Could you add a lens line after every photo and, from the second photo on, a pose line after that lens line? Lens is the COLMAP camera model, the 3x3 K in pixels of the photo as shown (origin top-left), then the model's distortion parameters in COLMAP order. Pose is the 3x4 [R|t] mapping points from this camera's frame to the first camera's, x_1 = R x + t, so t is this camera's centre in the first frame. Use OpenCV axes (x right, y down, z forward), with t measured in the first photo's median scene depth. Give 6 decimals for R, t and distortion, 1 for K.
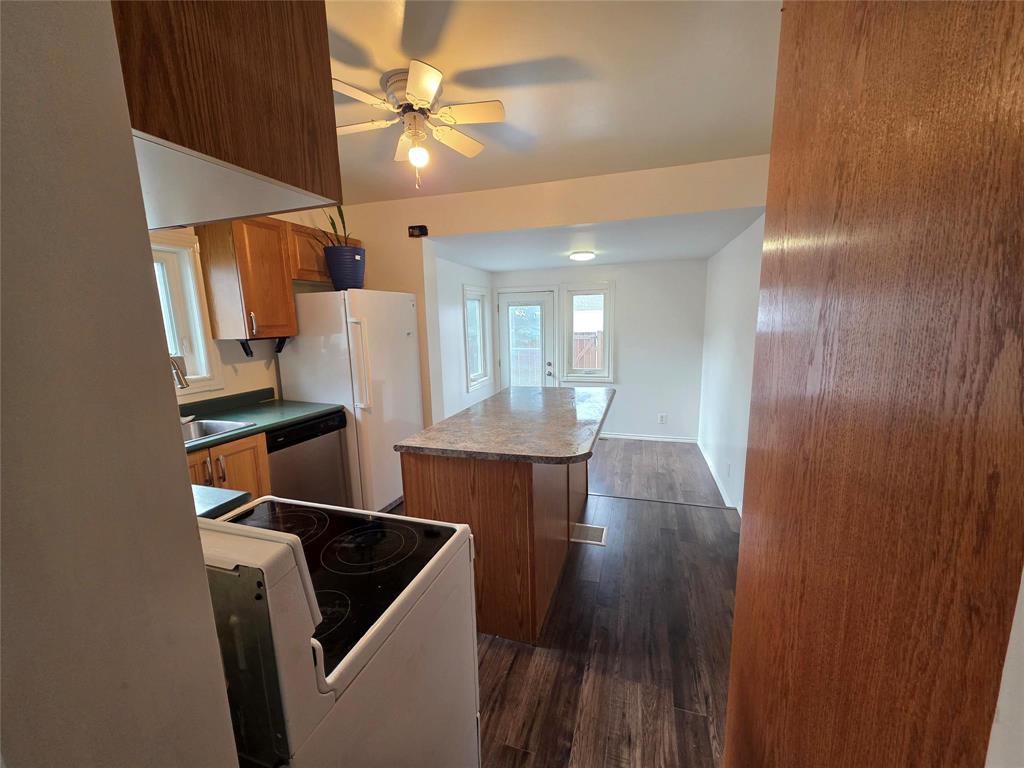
lens RADIAL K [[407.6, 0, 512.0], [0, 407.6, 384.0], [0, 0, 1]] dist [0.005632, -0.000164]
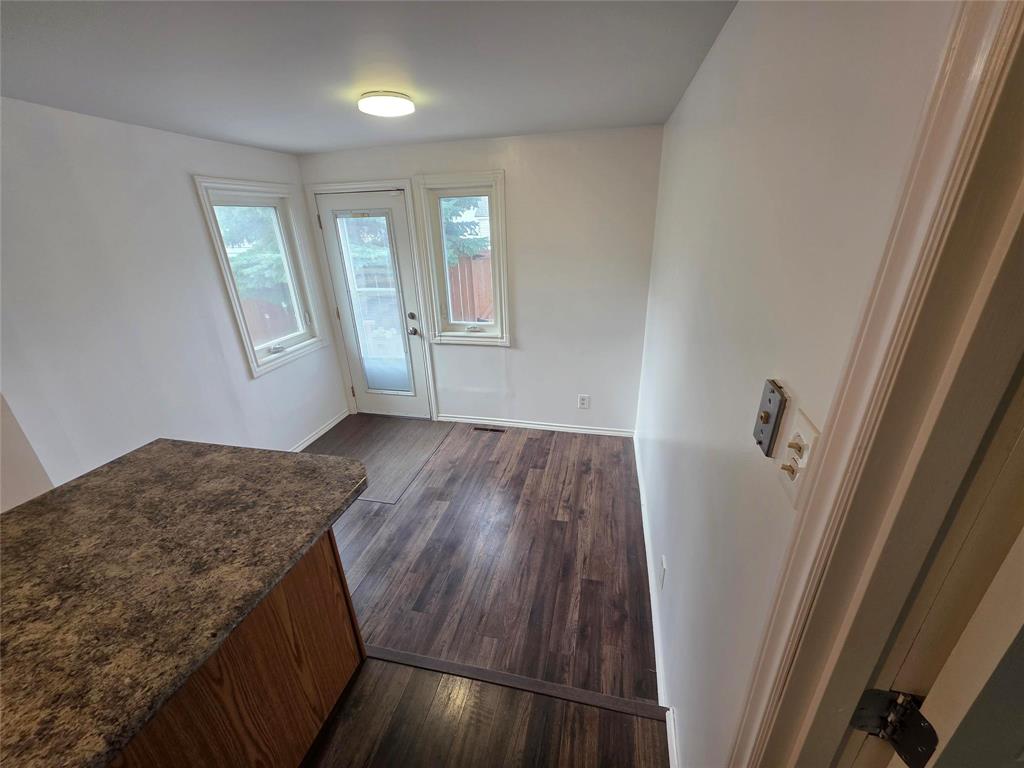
lens RADIAL K [[407.6, 0, 512.0], [0, 407.6, 384.0], [0, 0, 1]] dist [0.005632, -0.000164]
pose [[0.996729, -0.034252, 0.073195, 0.207852], [0.017540, 0.975837, 0.217795, -0.086315], [-0.078886, -0.215799, 0.973246, 0.378578]]
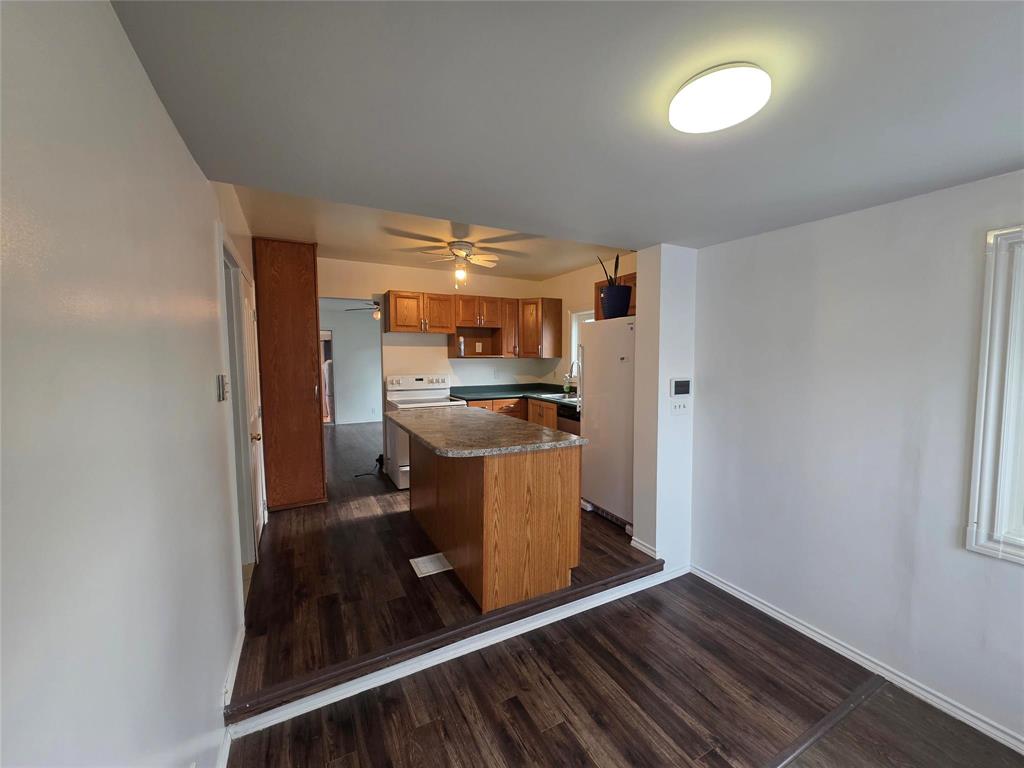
lens RADIAL K [[407.6, 0, 512.0], [0, 407.6, 384.0], [0, 0, 1]] dist [0.005632, -0.000164]
pose [[-0.698358, 0.072631, -0.712054, 0.361035], [-0.096797, 0.976114, 0.194502, -0.131277], [0.709173, 0.204757, -0.674646, 0.855603]]
